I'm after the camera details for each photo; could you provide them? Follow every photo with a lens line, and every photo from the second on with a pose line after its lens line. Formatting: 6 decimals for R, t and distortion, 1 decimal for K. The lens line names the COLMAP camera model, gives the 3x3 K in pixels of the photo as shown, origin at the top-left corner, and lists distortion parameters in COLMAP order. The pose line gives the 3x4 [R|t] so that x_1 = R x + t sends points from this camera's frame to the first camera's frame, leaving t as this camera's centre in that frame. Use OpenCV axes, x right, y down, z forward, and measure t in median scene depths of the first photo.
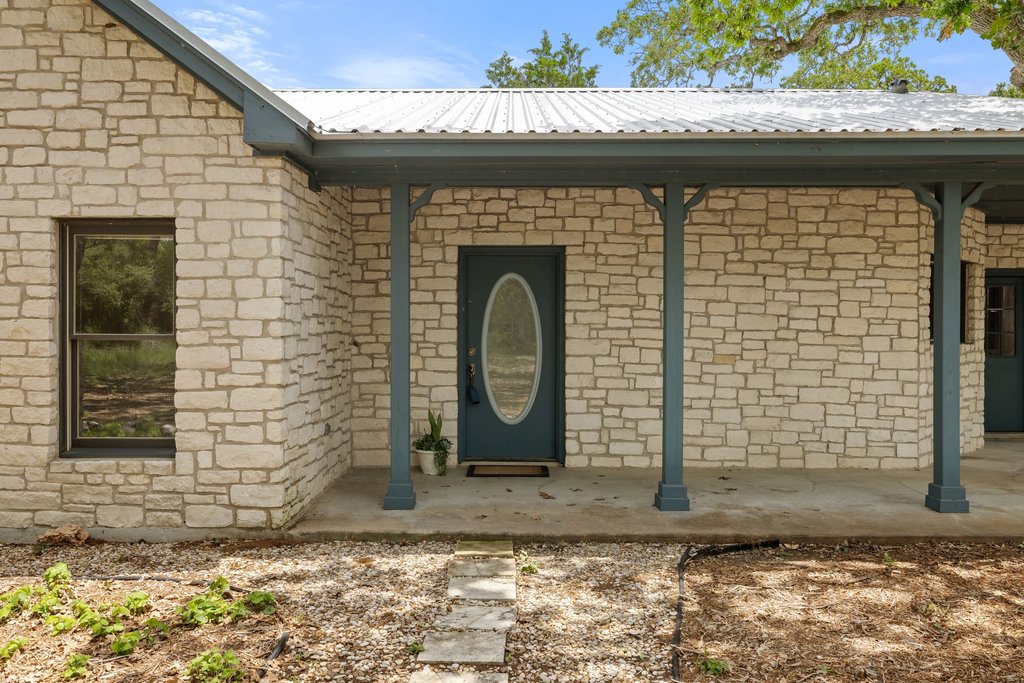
lens RADIAL K [[797.5, 0, 477.3], [0, 797.5, 339.3], [0, 0, 1]] dist [-0.000570, -0.002988]
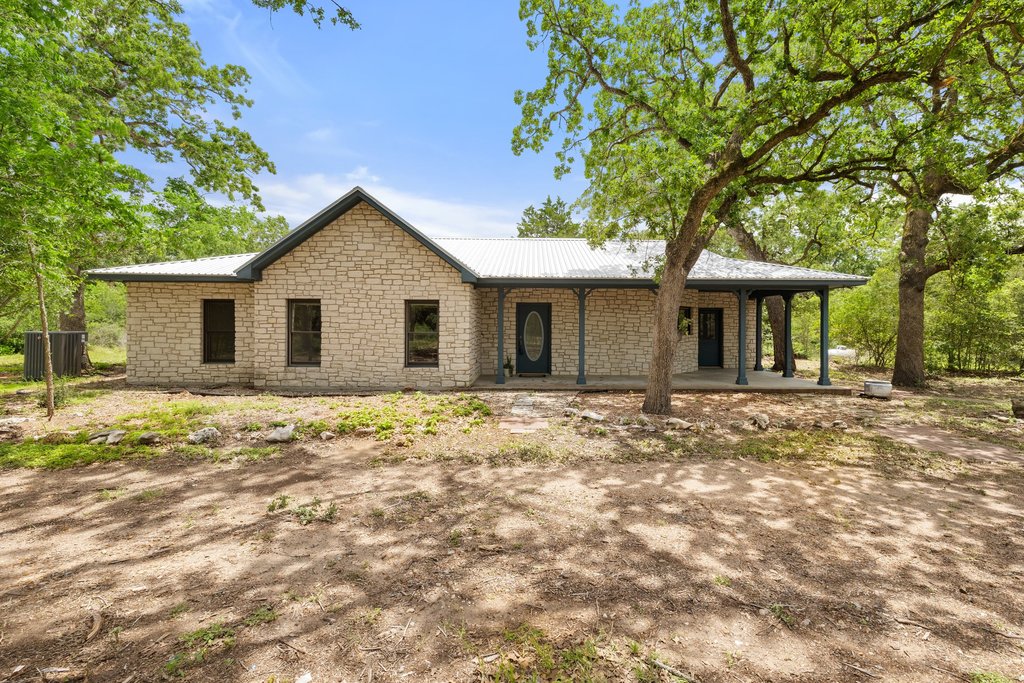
lens RADIAL K [[427.8, 0, 506.2], [0, 427.8, 329.0], [0, 0, 1]] dist [0.001508, -0.000096]
pose [[0.999758, 0.002539, -0.021836, -0.028595], [-0.002492, 0.999995, 0.002149, -0.020279], [0.021841, -0.002094, 0.999759, -0.682685]]
